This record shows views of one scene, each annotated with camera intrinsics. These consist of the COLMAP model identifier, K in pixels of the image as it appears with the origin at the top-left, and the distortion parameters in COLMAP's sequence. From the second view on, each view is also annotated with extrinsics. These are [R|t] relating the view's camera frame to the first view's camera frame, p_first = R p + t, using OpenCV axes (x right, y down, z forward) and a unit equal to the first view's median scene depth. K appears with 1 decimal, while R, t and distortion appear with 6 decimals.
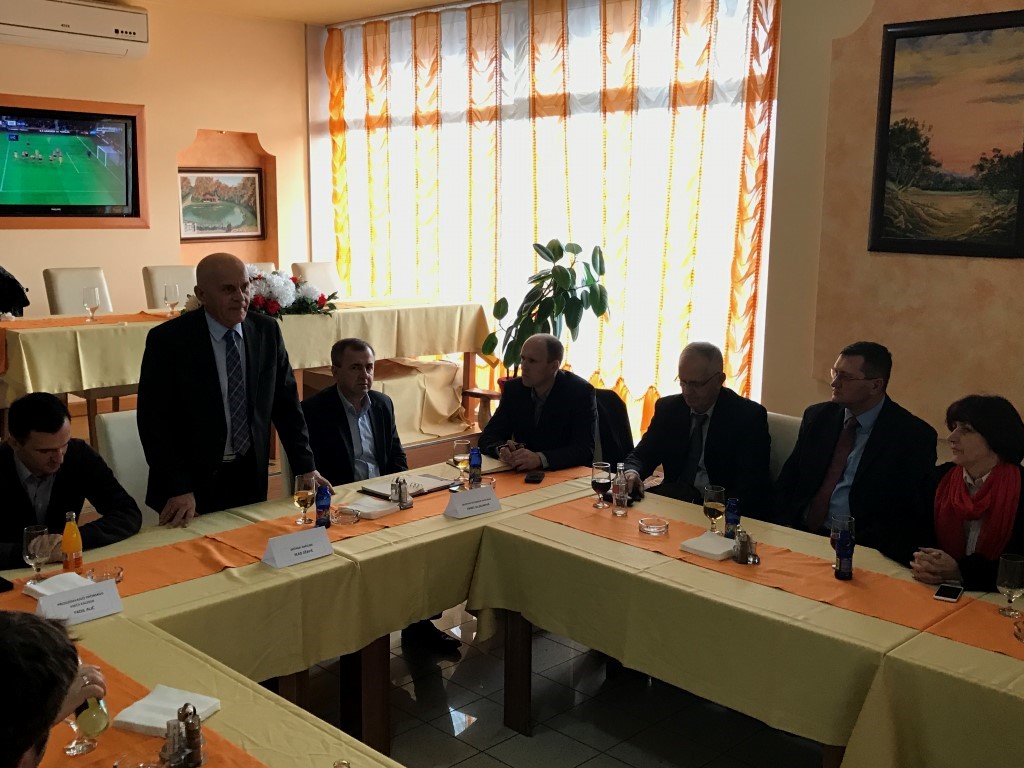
lens RADIAL K [[1082.4, 0, 512.0], [0, 1082.4, 384.0], [0, 0, 1]] dist [0.045279, -0.011769]
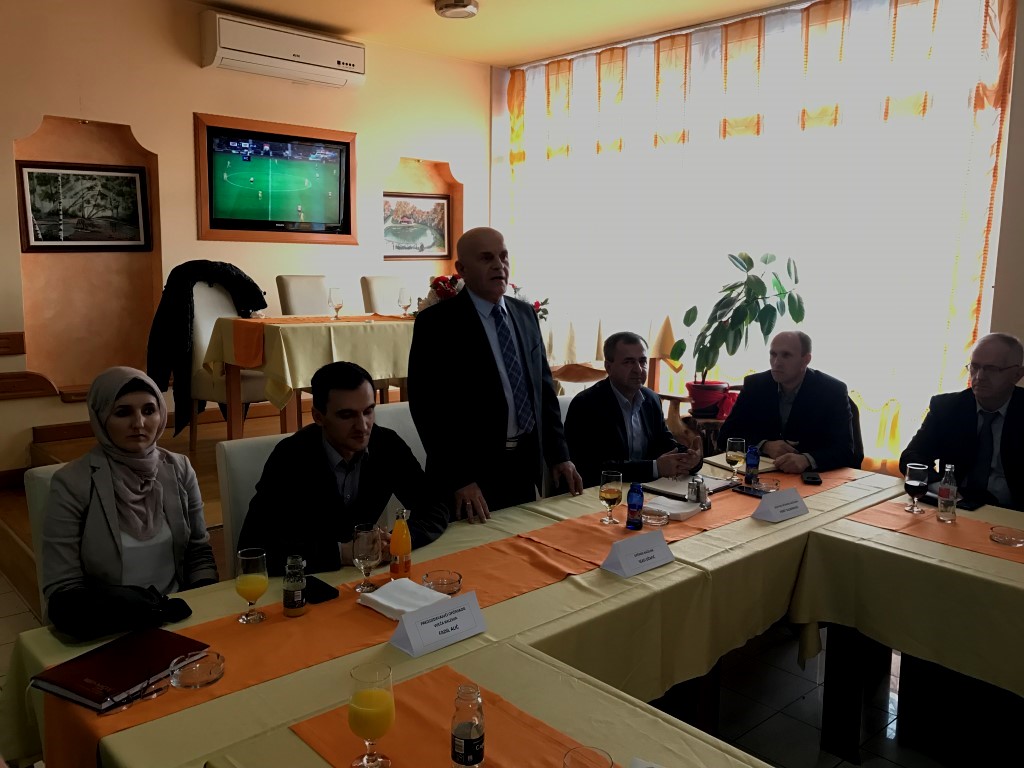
lens RADIAL K [[842.6, 0, 513.0], [0, 842.6, 372.3], [0, 0, 1]] dist [0.134821, -0.184292]
pose [[0.998941, 0.010349, -0.044834, -0.153836], [-0.011881, 0.999349, -0.034054, 0.015876], [0.044452, 0.034551, 0.998414, 0.169017]]
